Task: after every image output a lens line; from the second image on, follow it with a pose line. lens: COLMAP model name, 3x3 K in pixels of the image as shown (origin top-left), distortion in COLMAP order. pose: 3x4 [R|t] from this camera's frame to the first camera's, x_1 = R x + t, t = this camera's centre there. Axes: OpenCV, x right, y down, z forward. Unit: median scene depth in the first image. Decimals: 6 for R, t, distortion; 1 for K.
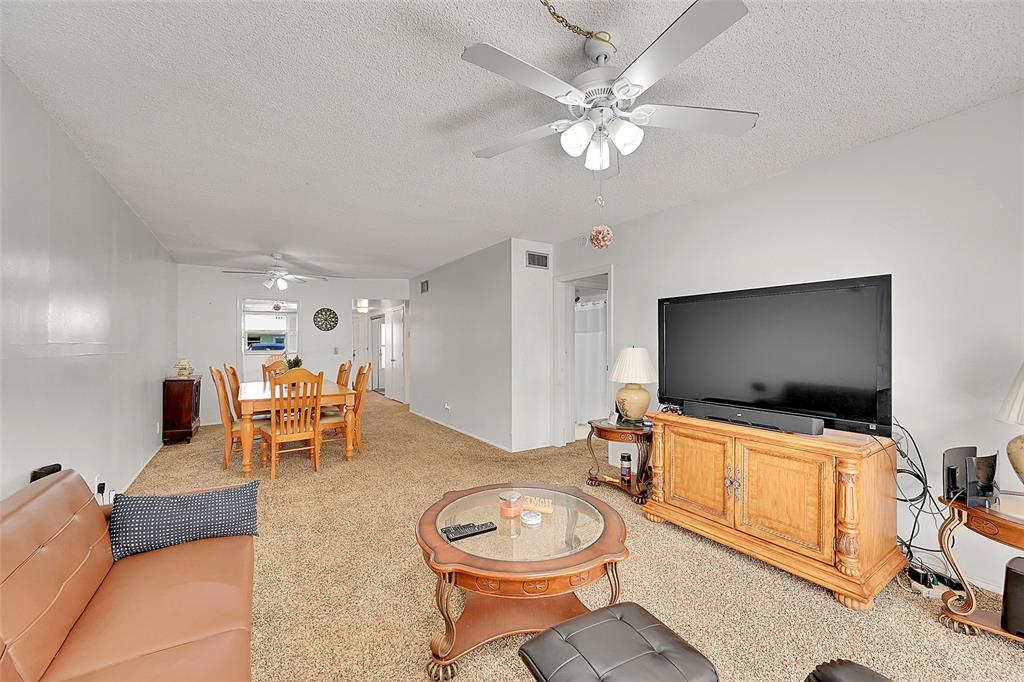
lens RADIAL K [[403.0, 0, 507.6], [0, 403.0, 339.3], [0, 0, 1]] dist [0.000277, 0.000010]
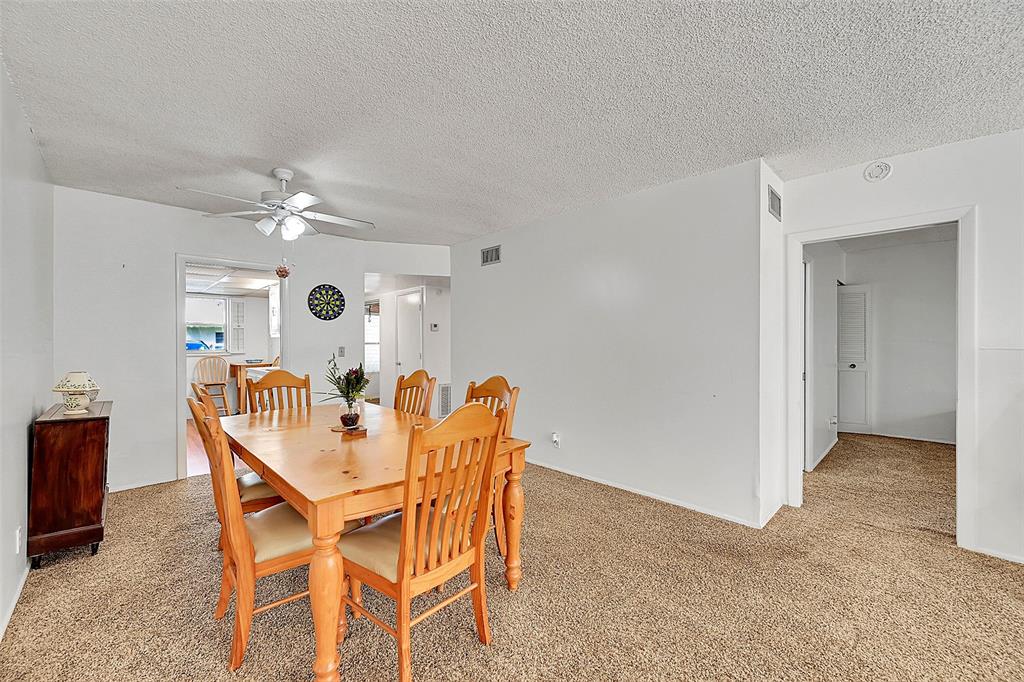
lens RADIAL K [[401.6, 0, 510.2], [0, 401.6, 343.5], [0, 0, 1]] dist [0.001607, 0.000282]
pose [[0.980612, 0.002023, 0.195949, -0.421038], [-0.005418, 0.999844, 0.016790, 0.004991], [-0.195884, -0.017526, 0.980470, 0.464193]]
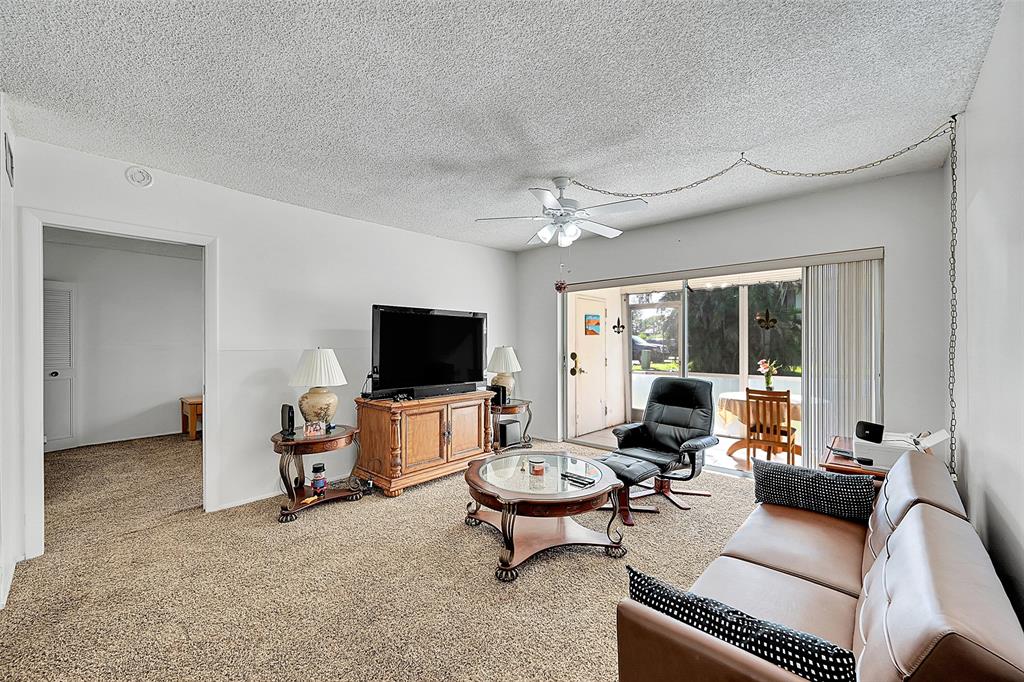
lens RADIAL K [[401.6, 0, 510.2], [0, 401.6, 343.5], [0, 0, 1]] dist [0.001607, 0.000282]
pose [[-0.246885, 0.001225, 0.969044, -0.481898], [-0.005072, 0.999984, -0.002556, 0.004978], [-0.969031, -0.005546, -0.246875, 0.547013]]
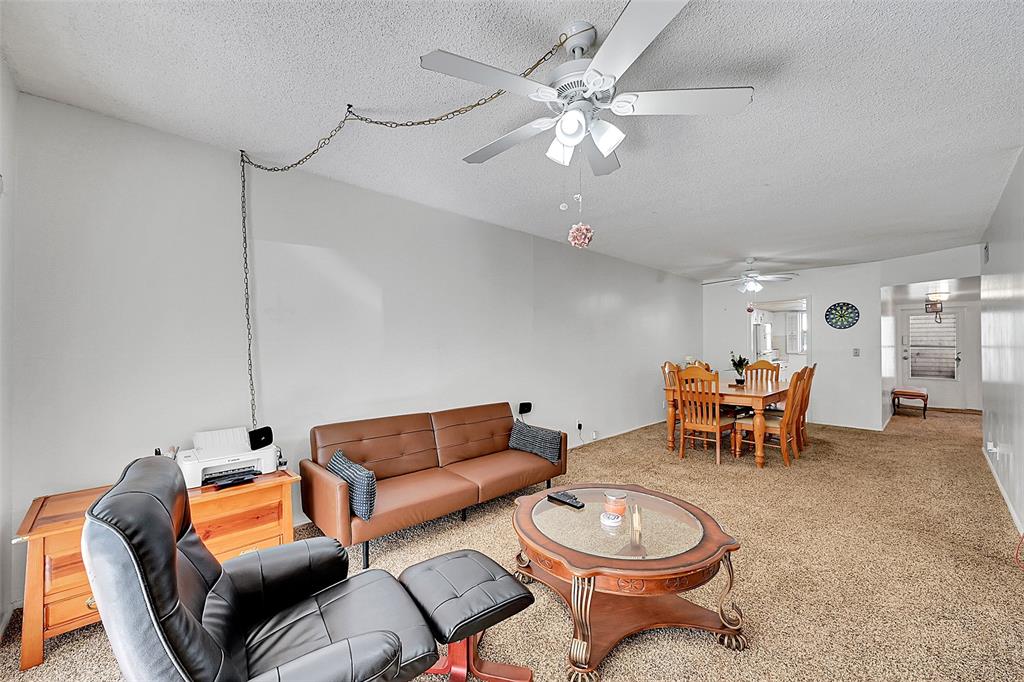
lens RADIAL K [[401.6, 0, 510.2], [0, 401.6, 343.5], [0, 0, 1]] dist [0.001607, 0.000282]
pose [[0.176171, -0.002199, -0.984357, 0.380512], [0.010583, 0.999944, -0.000340, 0.003798], [0.984303, -0.010357, 0.176184, 0.227764]]
